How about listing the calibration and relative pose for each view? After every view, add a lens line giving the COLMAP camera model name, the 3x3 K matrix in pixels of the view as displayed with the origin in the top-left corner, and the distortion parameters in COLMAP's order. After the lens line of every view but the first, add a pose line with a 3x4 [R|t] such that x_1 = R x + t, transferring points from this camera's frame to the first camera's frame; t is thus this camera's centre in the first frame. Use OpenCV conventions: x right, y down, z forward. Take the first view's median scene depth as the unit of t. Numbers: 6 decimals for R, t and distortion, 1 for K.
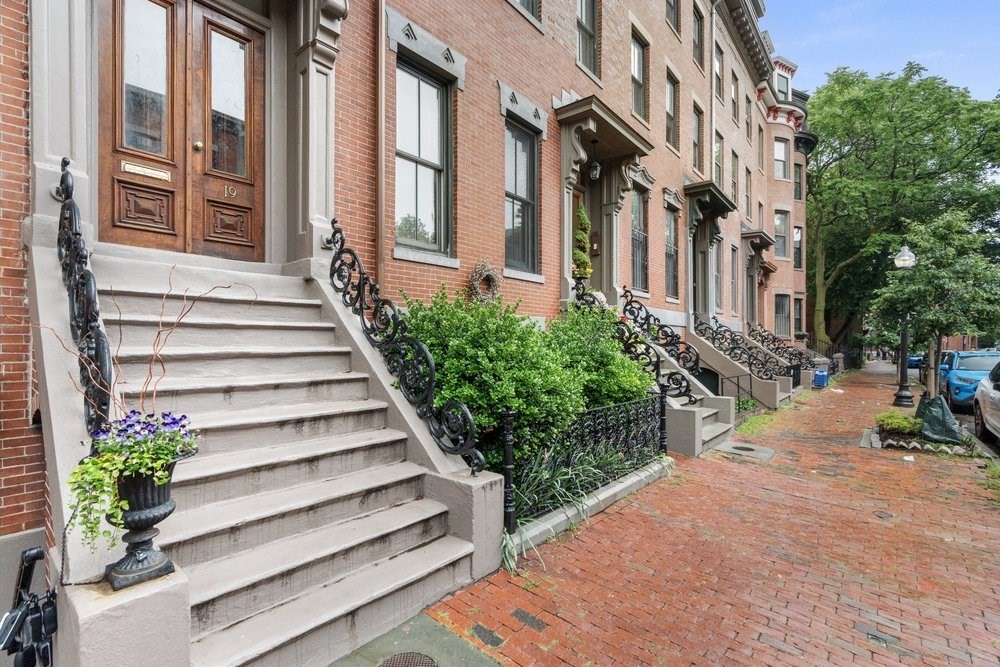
lens RADIAL K [[462.2, 0, 500.0], [0, 462.2, 333.5], [0, 0, 1]] dist [0.000330, 0.000633]
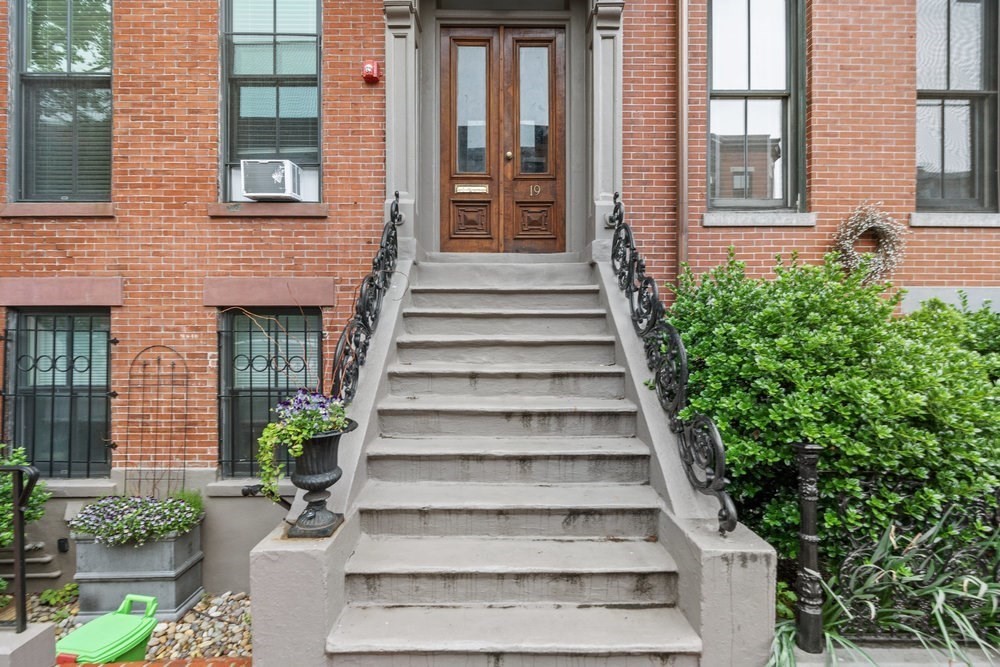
lens RADIAL K [[457.5, 0, 500.5], [0, 457.5, 327.8], [0, 0, 1]] dist [-0.002506, 0.000430]
pose [[0.656893, -0.008453, -0.753936, 0.189519], [0.015360, 0.999880, 0.002172, 0.009027], [0.753827, -0.013008, 0.656944, 0.289239]]
